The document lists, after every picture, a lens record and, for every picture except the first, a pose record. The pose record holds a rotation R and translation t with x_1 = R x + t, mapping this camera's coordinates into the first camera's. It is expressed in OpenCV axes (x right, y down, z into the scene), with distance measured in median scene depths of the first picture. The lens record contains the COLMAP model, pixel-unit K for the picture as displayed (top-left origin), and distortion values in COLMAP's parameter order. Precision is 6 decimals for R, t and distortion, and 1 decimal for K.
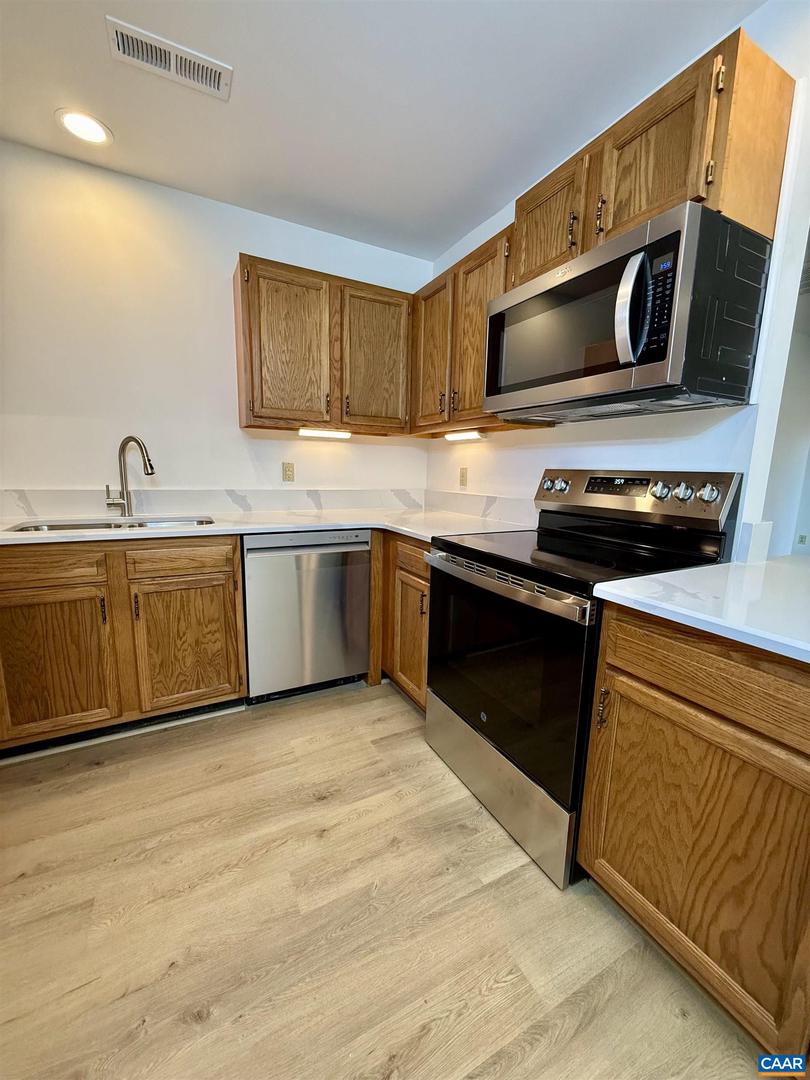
lens RADIAL K [[430.9, 0, 408.2], [0, 430.9, 541.1], [0, 0, 1]] dist [0.003077, -0.000091]
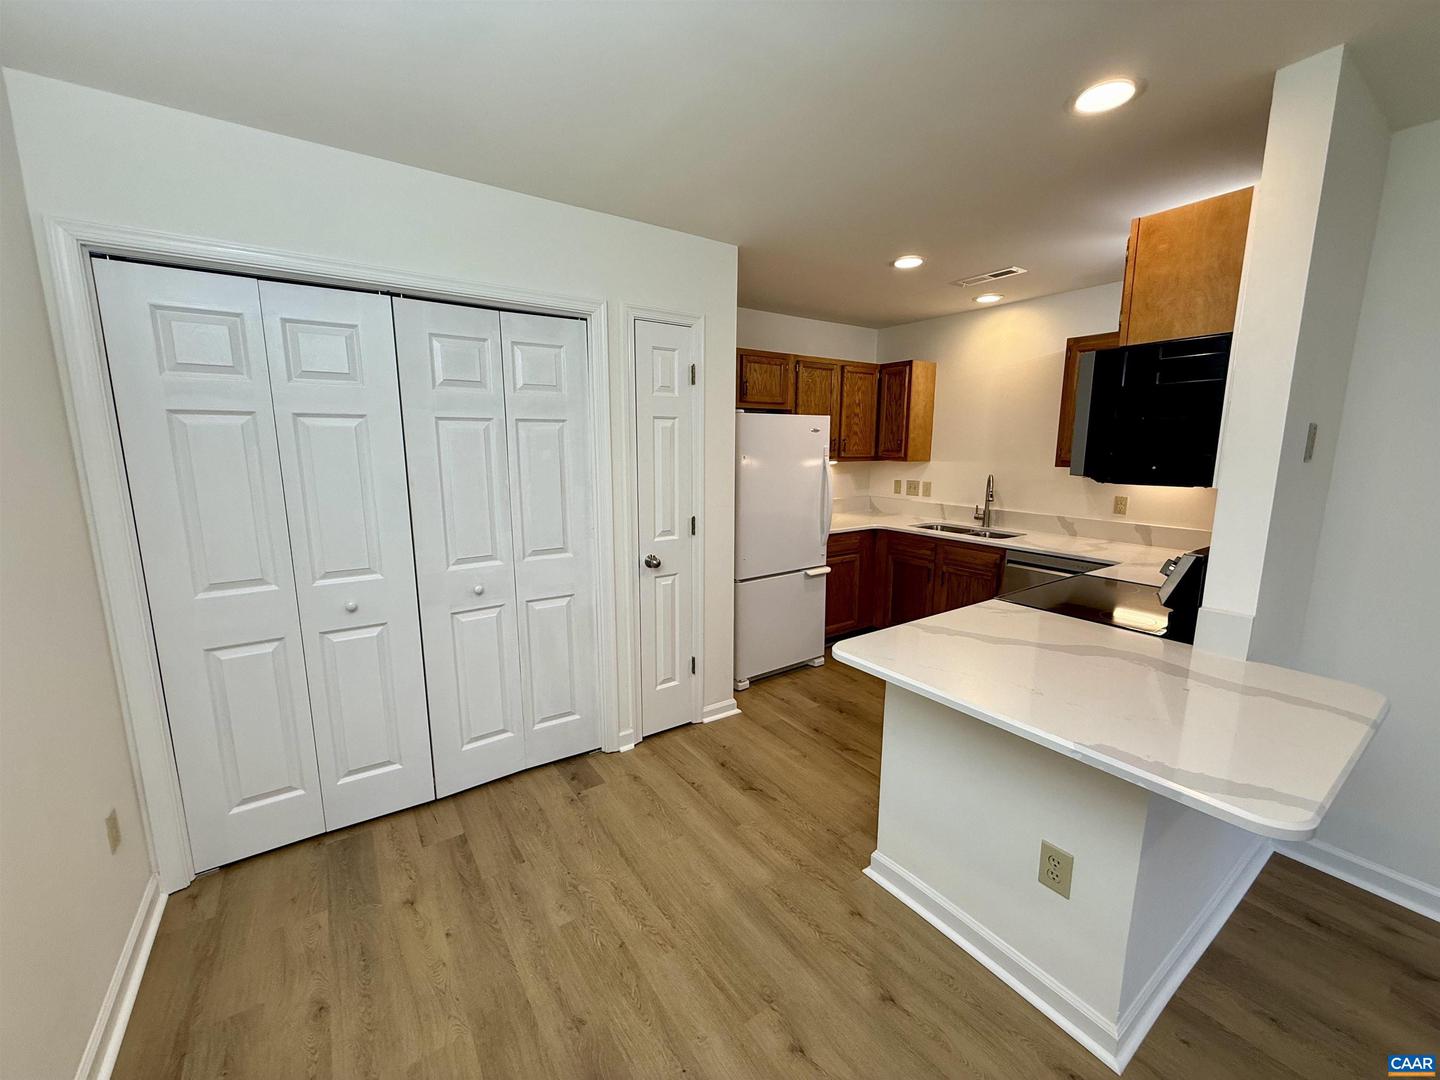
lens RADIAL K [[574.5, 0, 716.8], [0, 574.5, 542.7], [0, 0, 1]] dist [0.003077, -0.000091]
pose [[0.115186, 0.149681, -0.982002, 1.377057], [-0.169611, 0.977028, 0.129028, -0.119519], [0.978757, 0.151696, 0.137927, -0.195472]]
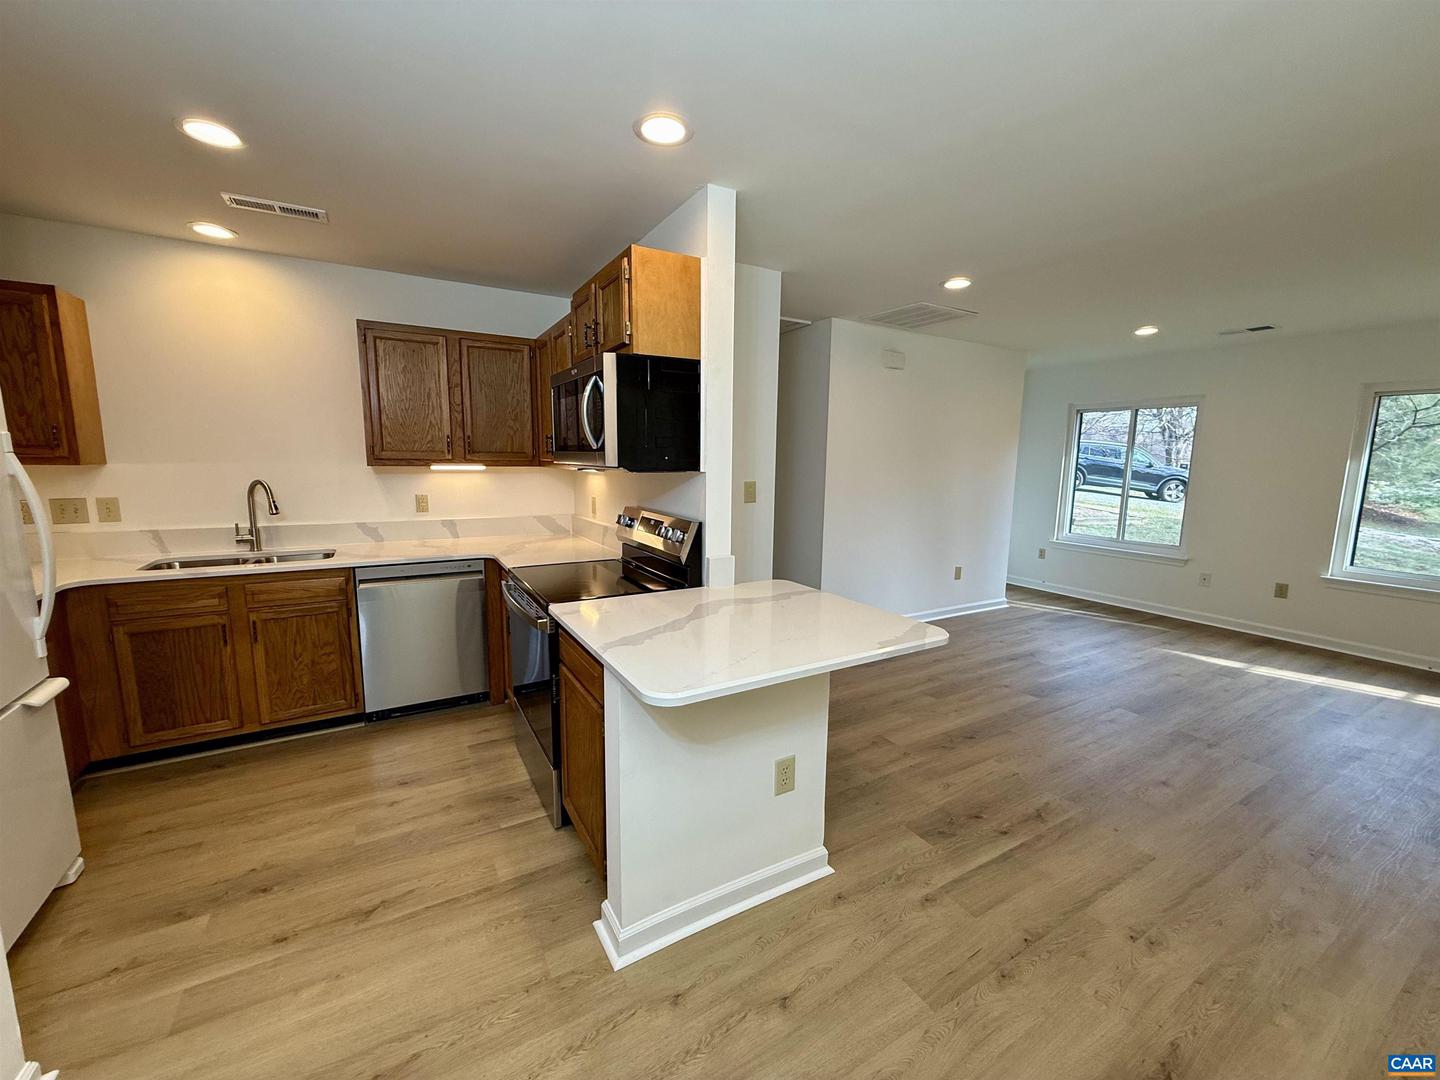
lens RADIAL K [[574.5, 0, 721.6], [0, 574.5, 539.7], [0, 0, 1]] dist [0.003077, -0.000091]
pose [[0.999324, -0.013766, 0.034080, 0.550984], [0.014619, 0.999583, -0.024910, -0.038207], [-0.033723, 0.025391, 0.999109, -0.574099]]
